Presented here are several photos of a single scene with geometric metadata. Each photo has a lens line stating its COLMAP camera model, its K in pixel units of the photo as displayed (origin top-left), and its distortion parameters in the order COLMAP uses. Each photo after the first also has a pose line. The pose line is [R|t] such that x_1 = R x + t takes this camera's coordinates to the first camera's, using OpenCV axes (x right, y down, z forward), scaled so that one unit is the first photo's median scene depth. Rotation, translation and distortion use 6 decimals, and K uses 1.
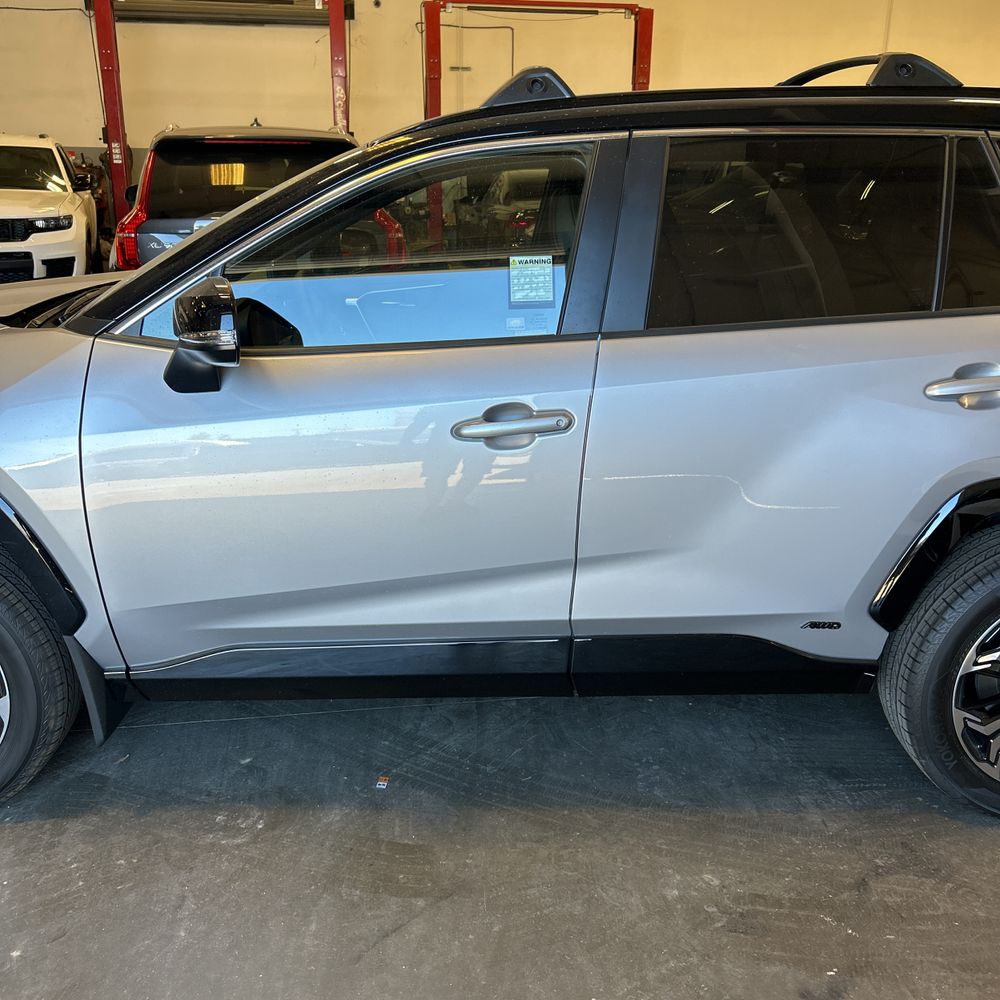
lens RADIAL K [[1012.6, 0, 501.0], [0, 1012.6, 488.4], [0, 0, 1]] dist [0.035988, -0.015142]
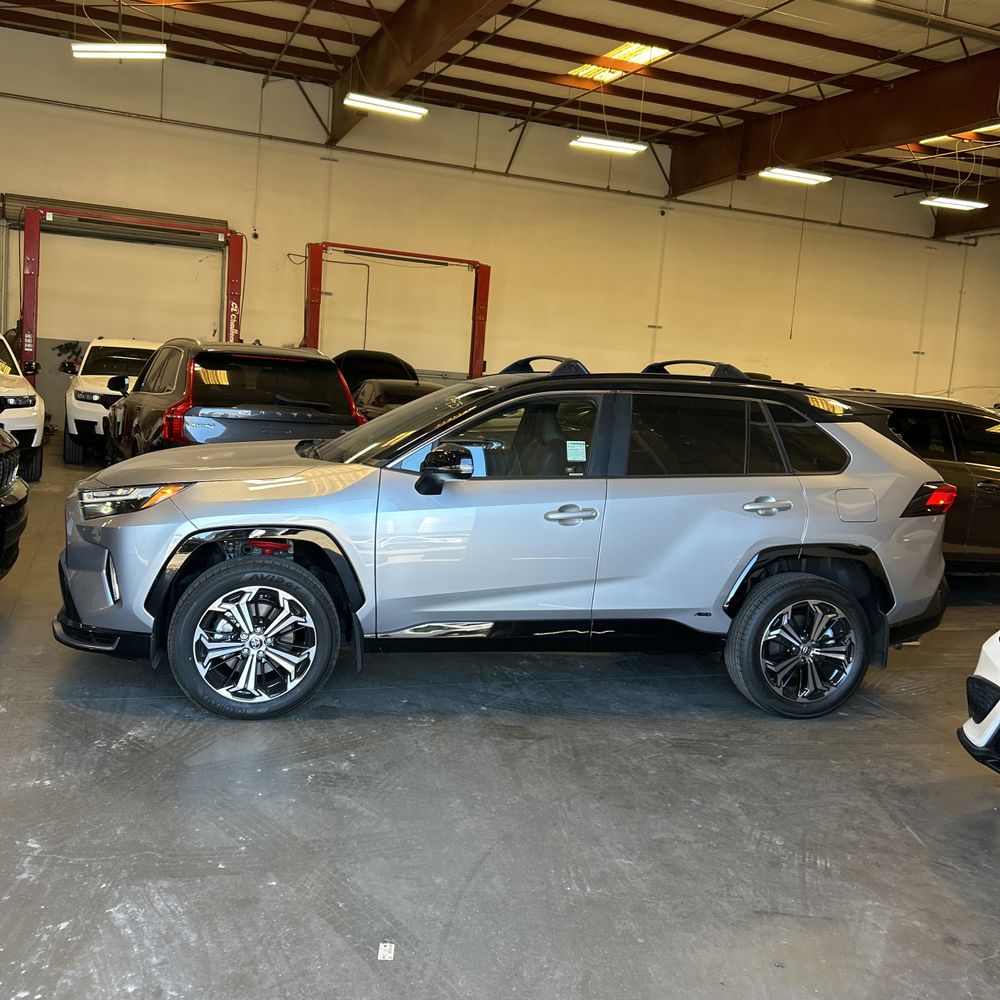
lens RADIAL K [[1009.9, 0, 502.6], [0, 1009.9, 478.0], [0, 0, 1]] dist [0.072845, -0.129831]
pose [[0.976663, 0.042358, 0.210558, -0.548403], [0.000716, 0.979712, -0.200409, 0.273828], [-0.214775, 0.195883, 0.956818, -0.992363]]
